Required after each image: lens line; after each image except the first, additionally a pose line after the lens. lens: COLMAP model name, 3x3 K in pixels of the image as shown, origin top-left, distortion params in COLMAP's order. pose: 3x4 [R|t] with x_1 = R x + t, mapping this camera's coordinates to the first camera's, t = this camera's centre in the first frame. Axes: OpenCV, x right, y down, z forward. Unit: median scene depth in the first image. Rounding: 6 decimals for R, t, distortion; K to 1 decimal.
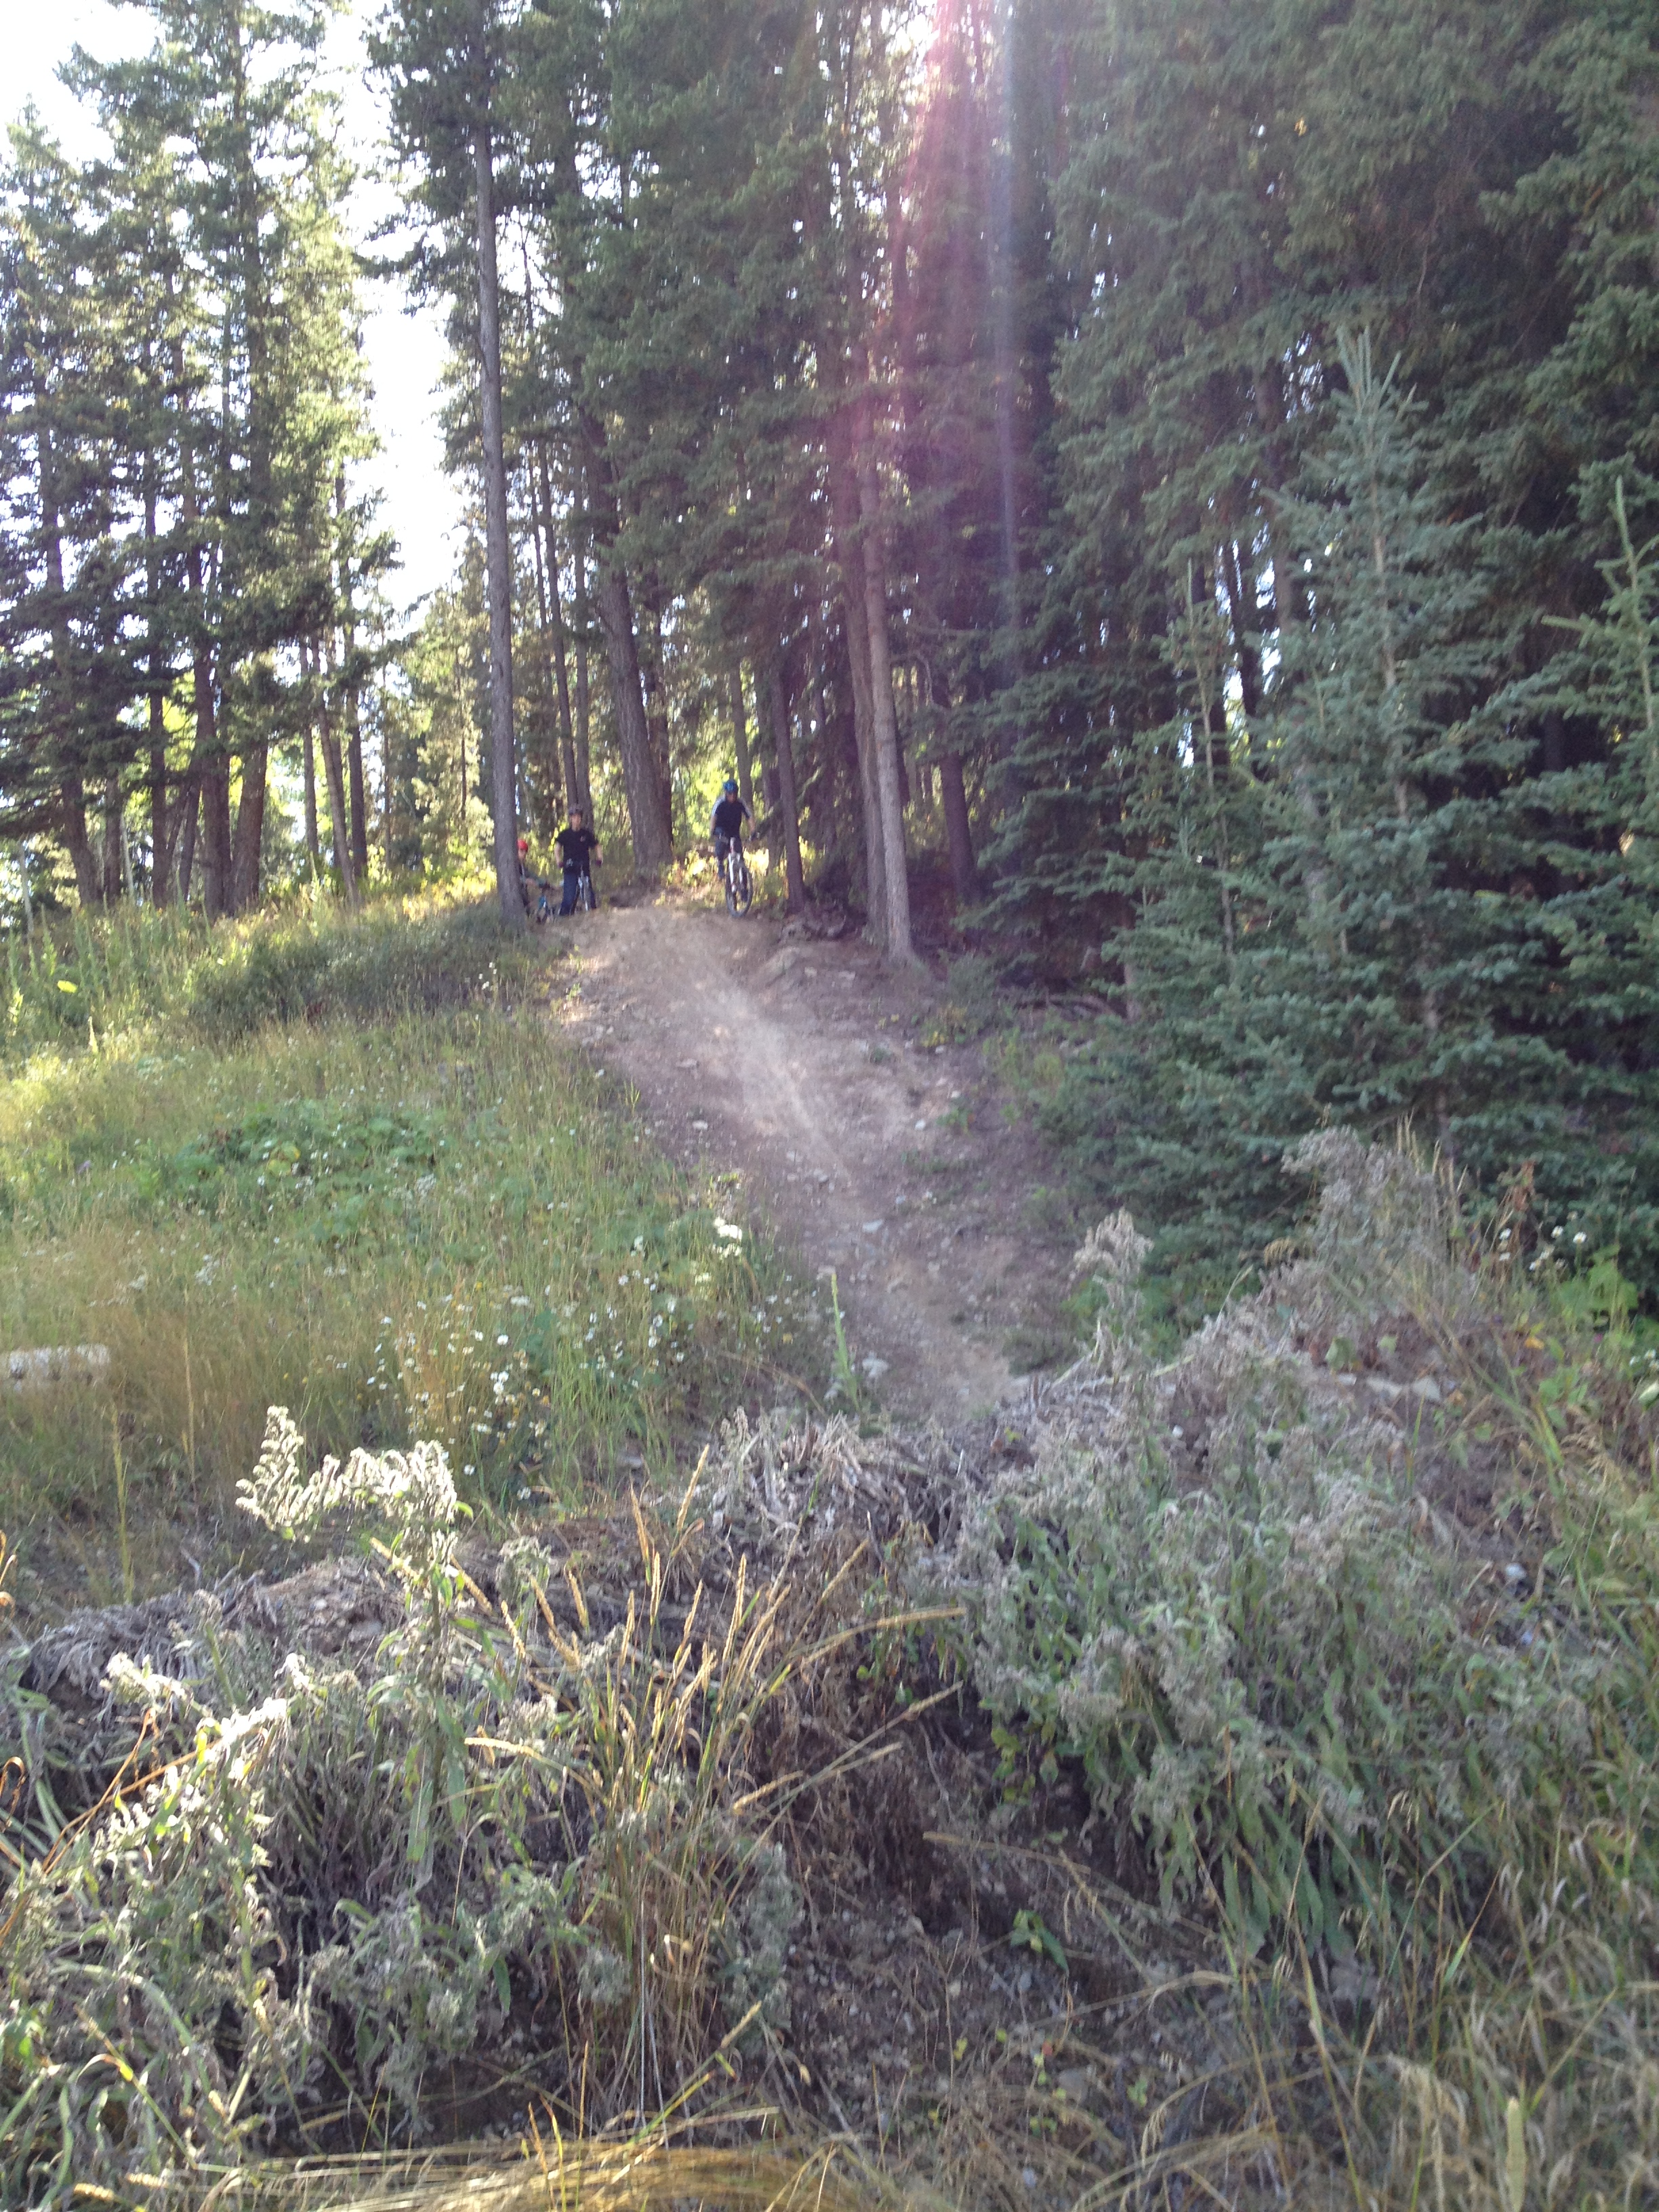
lens RADIAL K [[2350.1, 0, 877.9], [0, 2350.1, 1098.7], [0, 0, 1]] dist [0.247896, -0.590717]
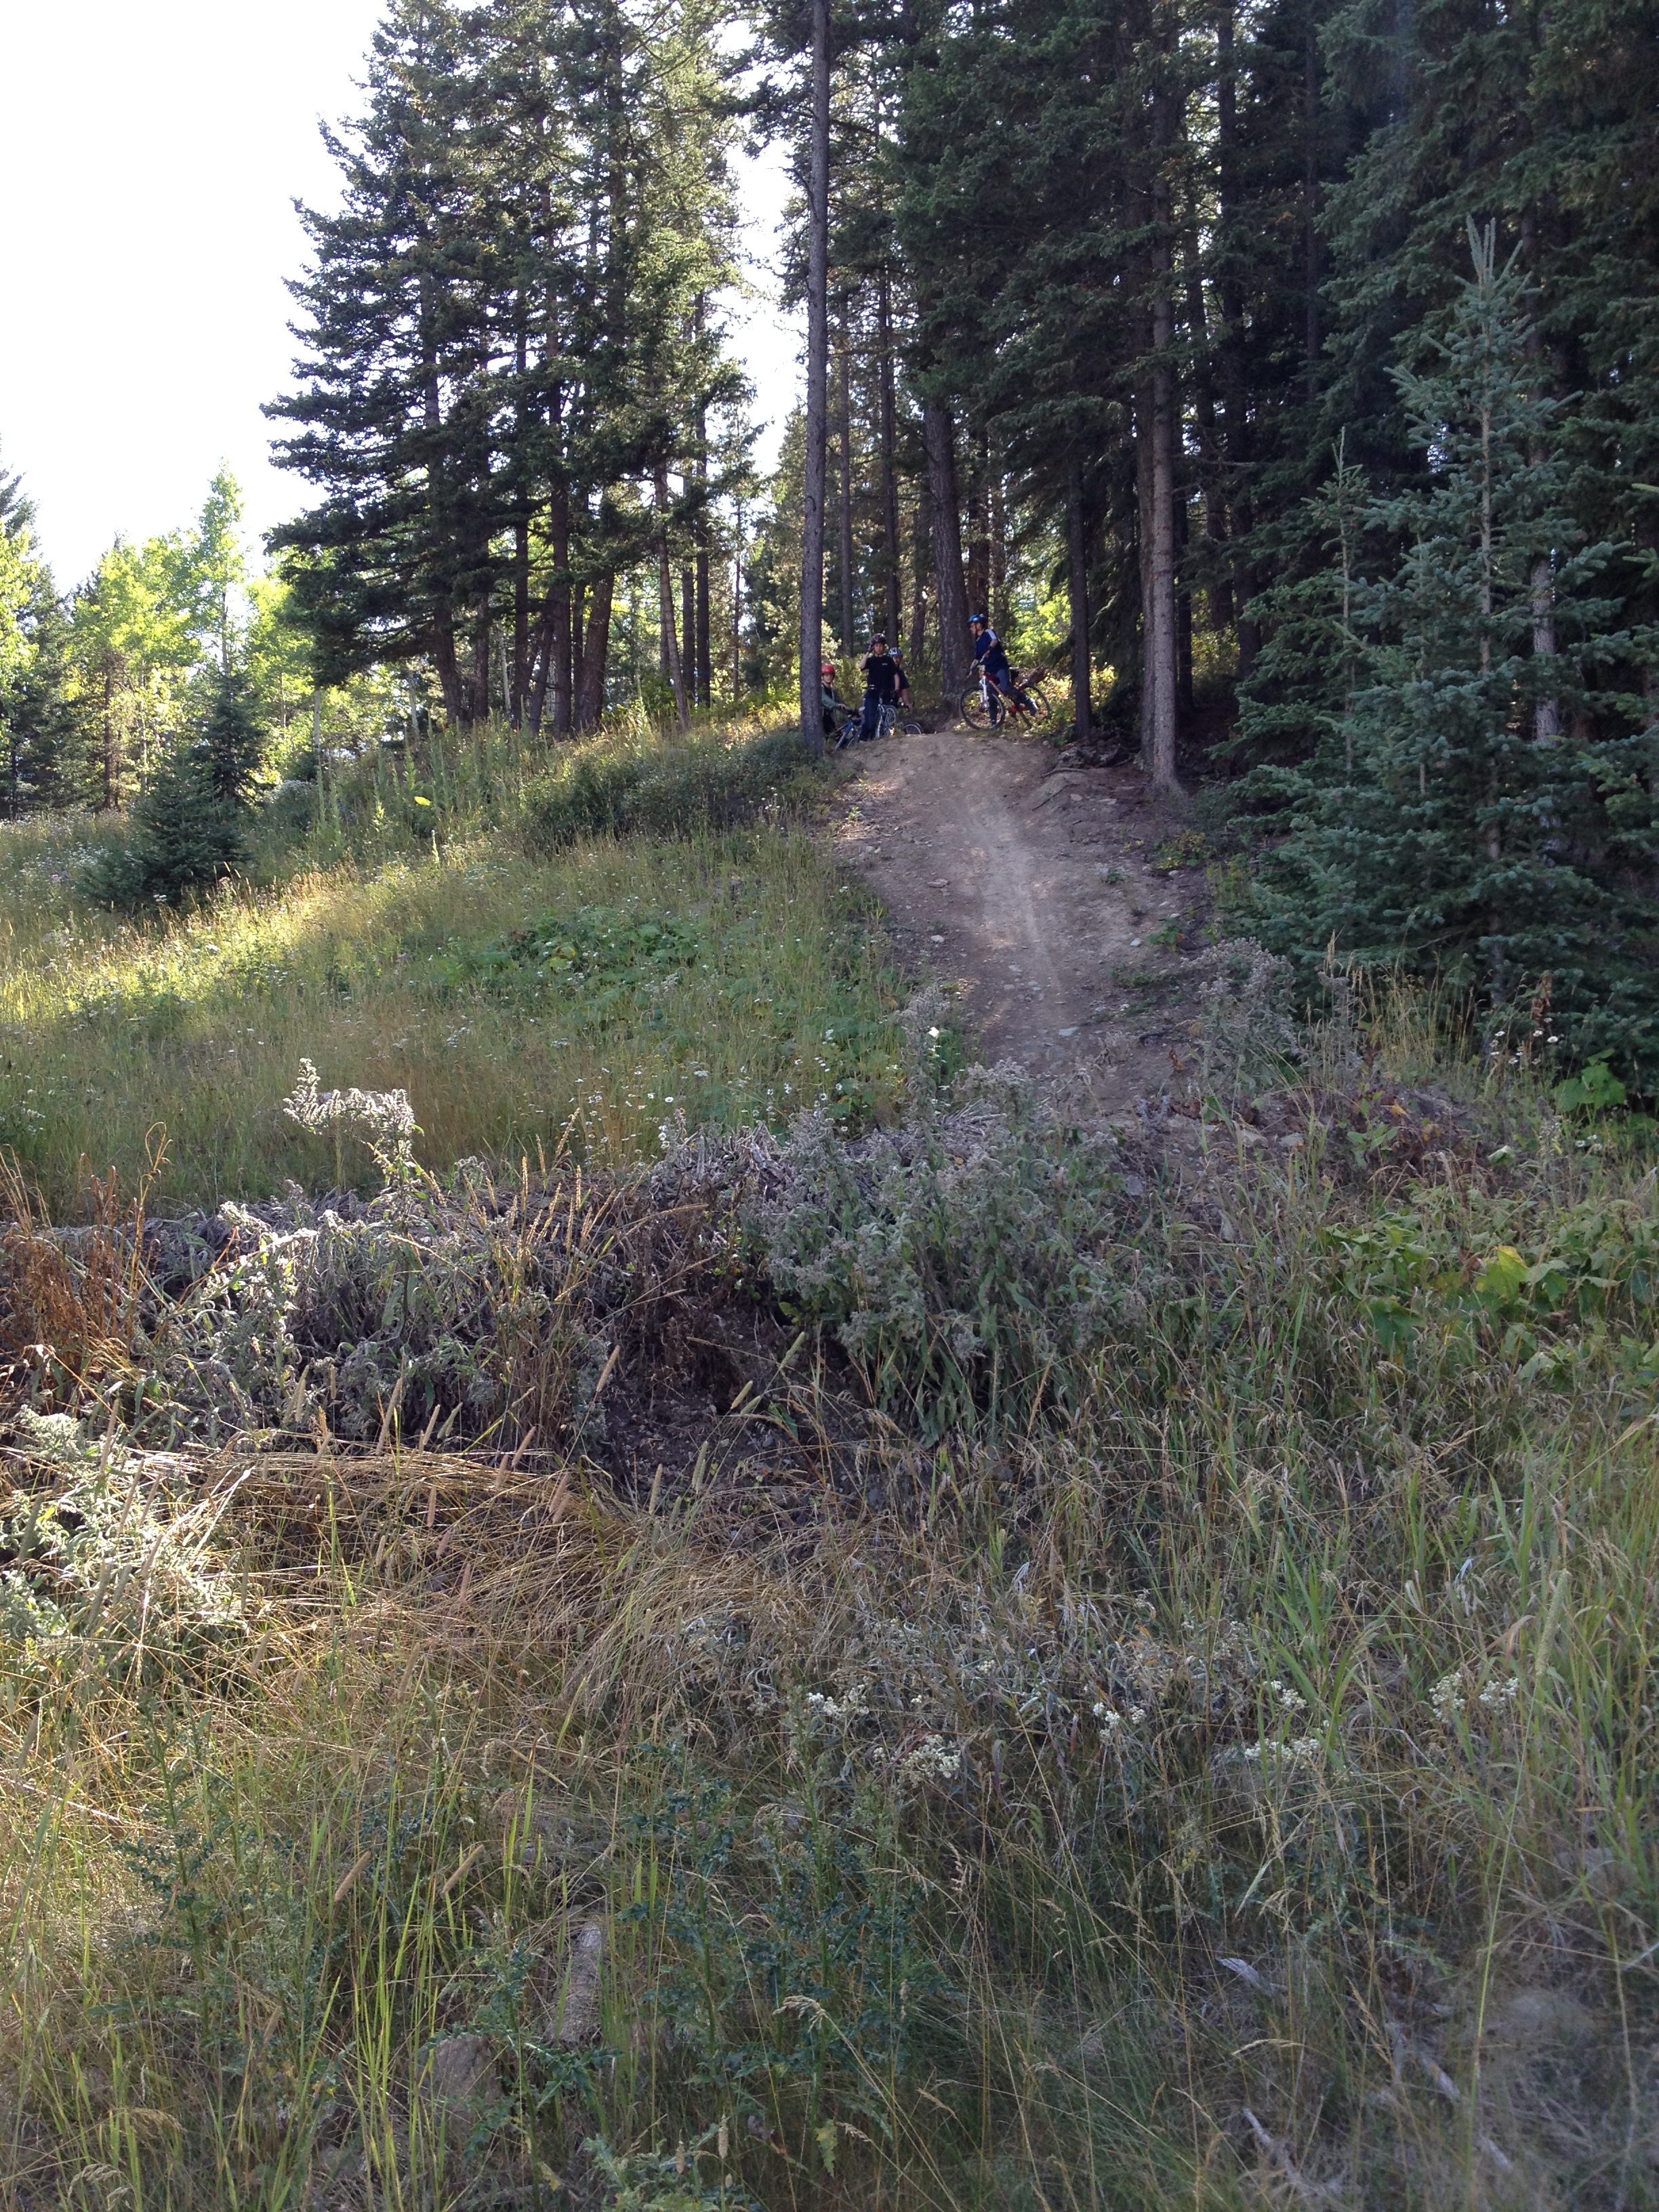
lens RADIAL K [[2378.7, 0, 829.5], [0, 2378.7, 1106.0], [0, 0, 1]] dist [0.145615, -0.504173]
pose [[0.984749, 0.036435, -0.170121, 0.060353], [-0.023282, 0.996628, 0.078676, 0.002745], [0.172414, -0.073515, 0.982277, -0.091891]]
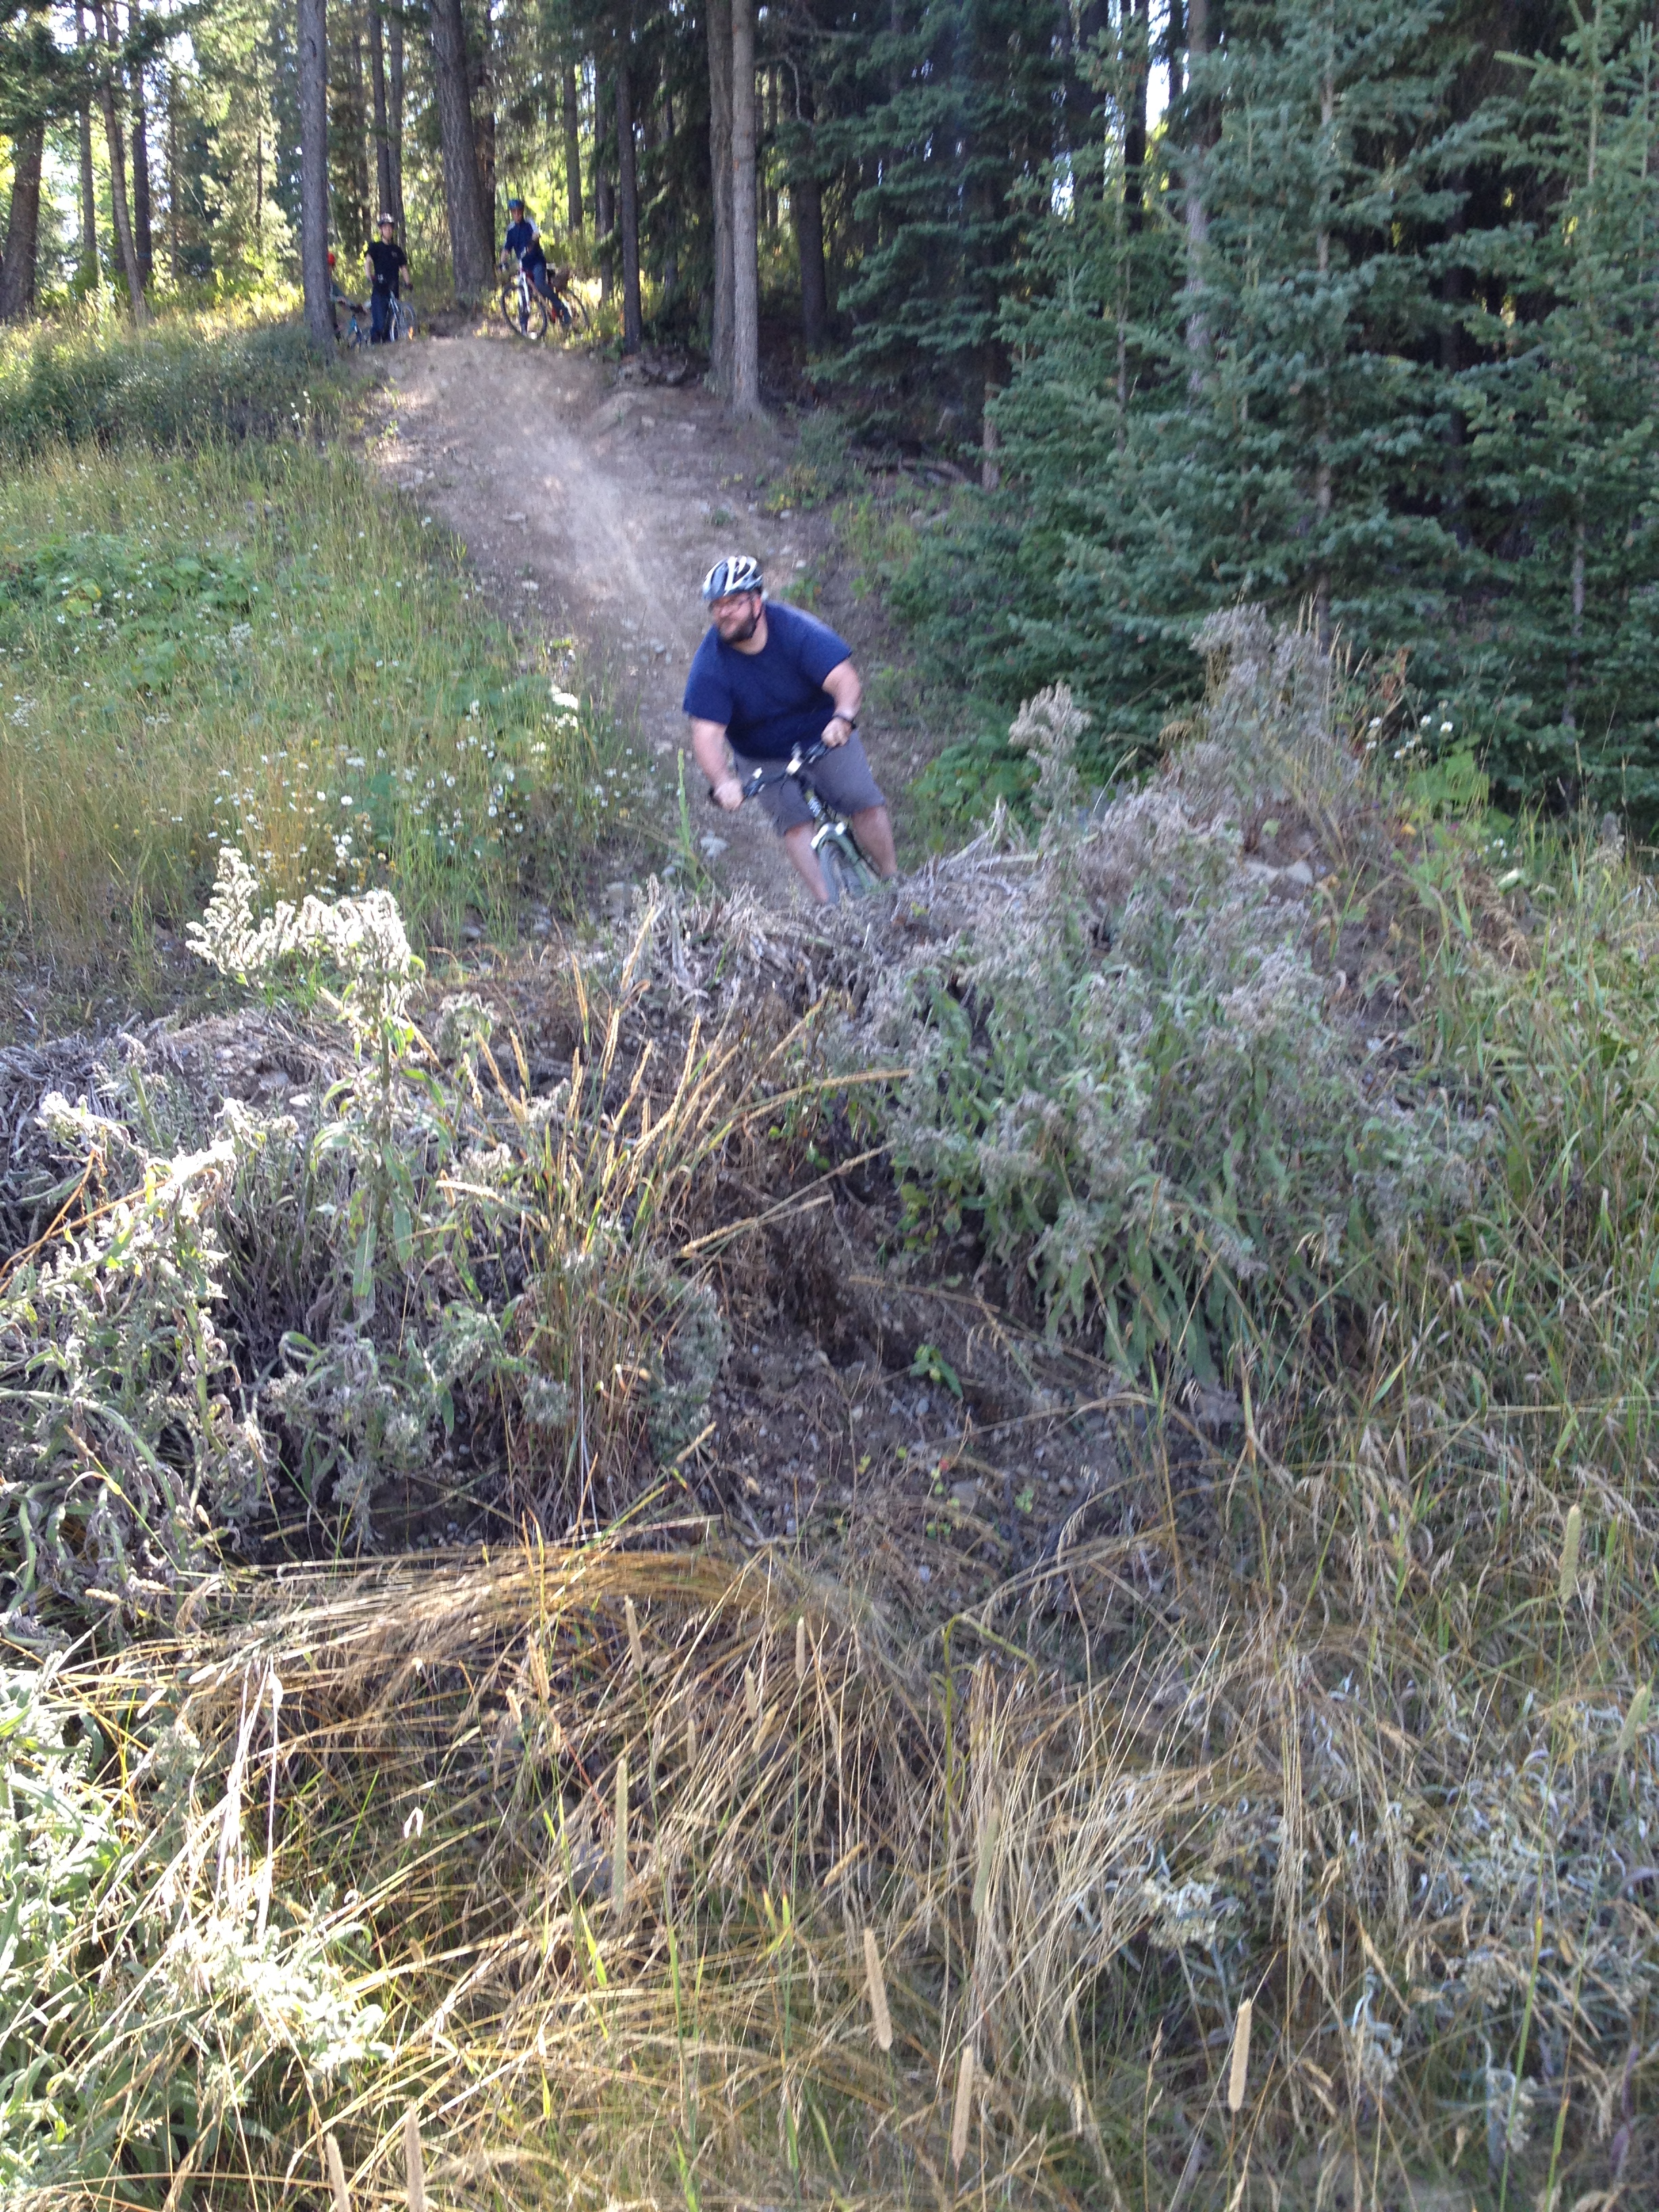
lens RADIAL K [[2327.0, 0, 945.8], [0, 2327.0, 1140.9], [0, 0, 1]] dist [0.211407, -0.415799]
pose [[0.994191, 0.013347, 0.106799, -0.009411], [-0.038025, 0.971848, 0.232520, 0.001540], [-0.100689, -0.235231, 0.966710, 0.002929]]
